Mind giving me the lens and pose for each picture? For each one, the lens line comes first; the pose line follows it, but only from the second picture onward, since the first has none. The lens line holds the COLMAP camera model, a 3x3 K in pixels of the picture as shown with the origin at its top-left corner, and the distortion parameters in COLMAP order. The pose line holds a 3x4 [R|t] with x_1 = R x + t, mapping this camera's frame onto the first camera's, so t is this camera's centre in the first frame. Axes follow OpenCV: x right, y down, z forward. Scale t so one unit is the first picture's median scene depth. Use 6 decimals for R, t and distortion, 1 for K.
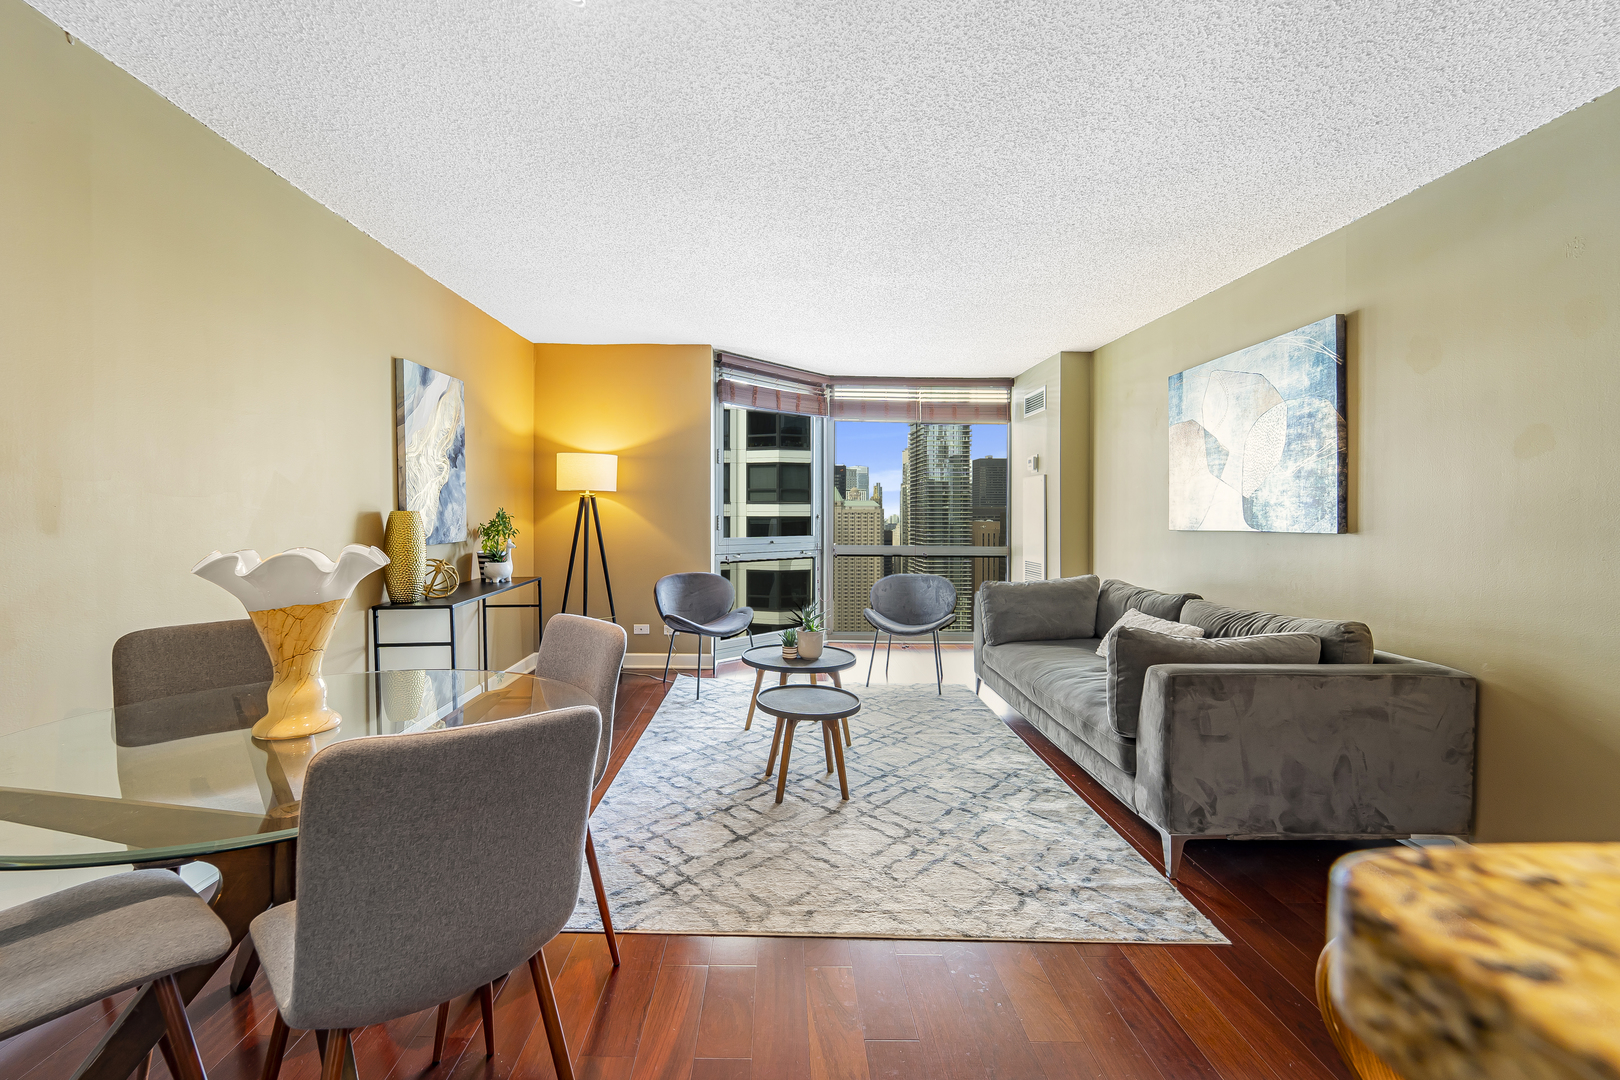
lens RADIAL K [[658.1, 0, 812.4], [0, 658.1, 529.7], [0, 0, 1]] dist [0.000159, 0.004133]
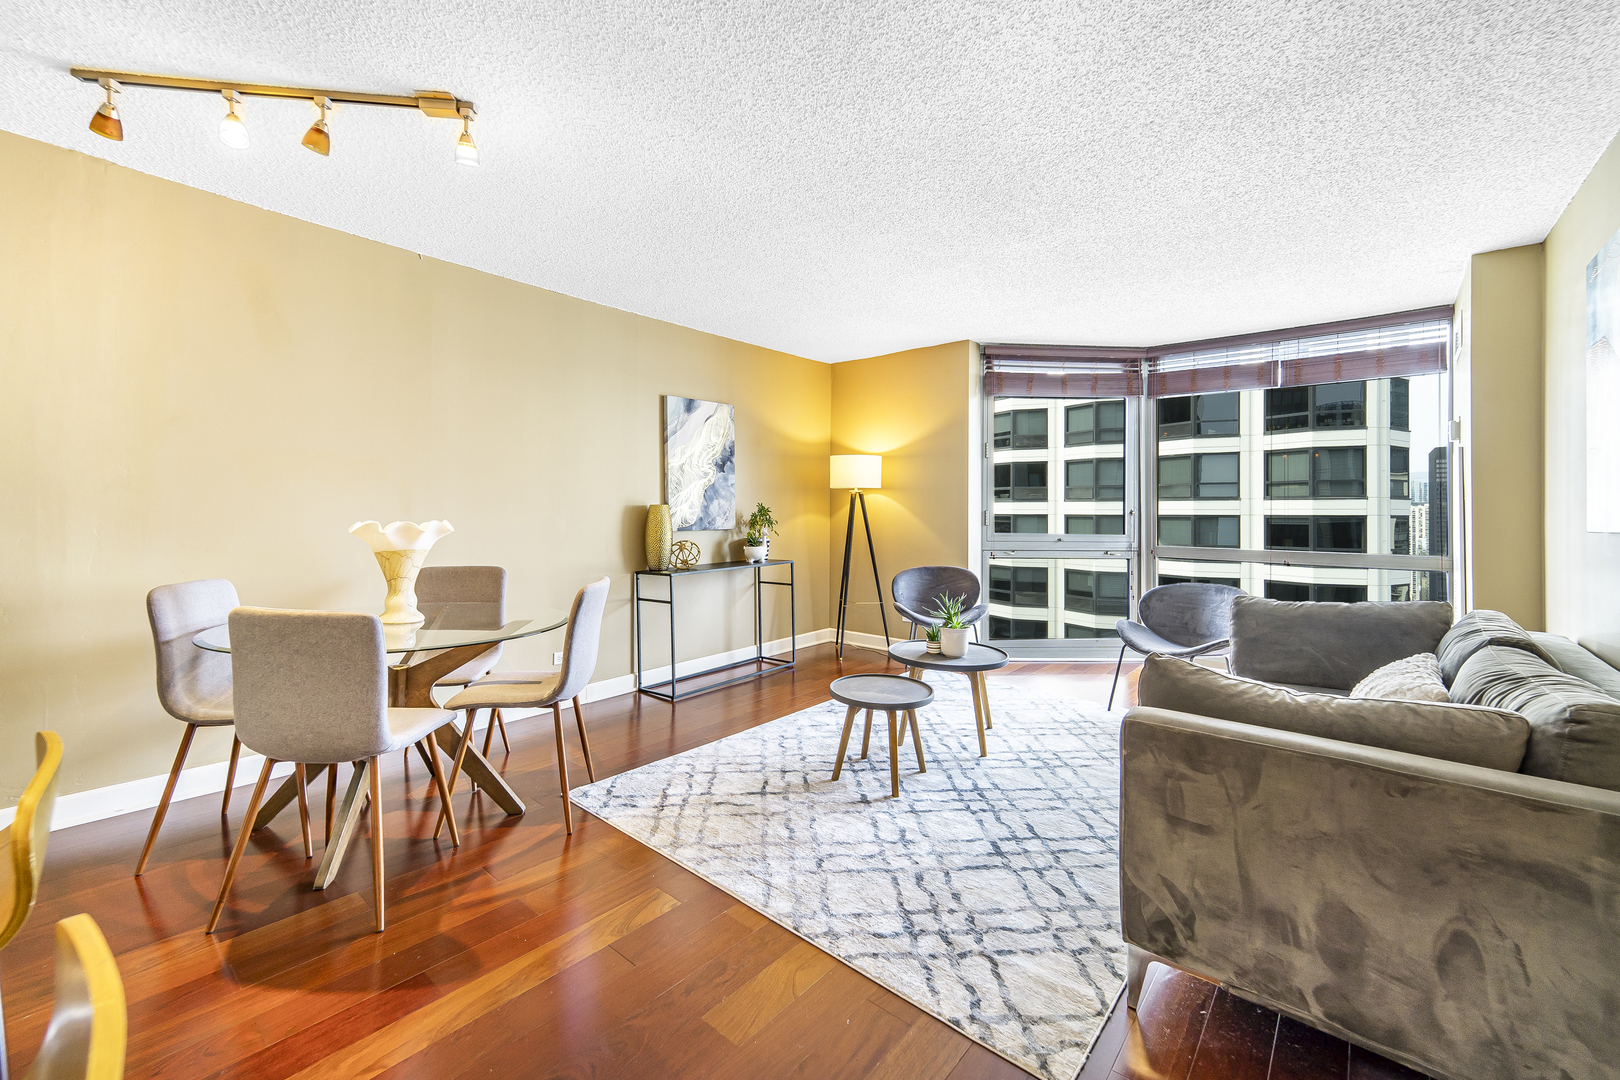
lens RADIAL K [[658.1, 0, 807.3], [0, 658.1, 512.2], [0, 0, 1]] dist [0.000159, 0.004133]
pose [[0.755453, 0.001377, -0.655202, 0.496603], [-0.017059, 0.999700, -0.017569, 0.006191], [0.654981, 0.024450, 0.755250, 0.140302]]
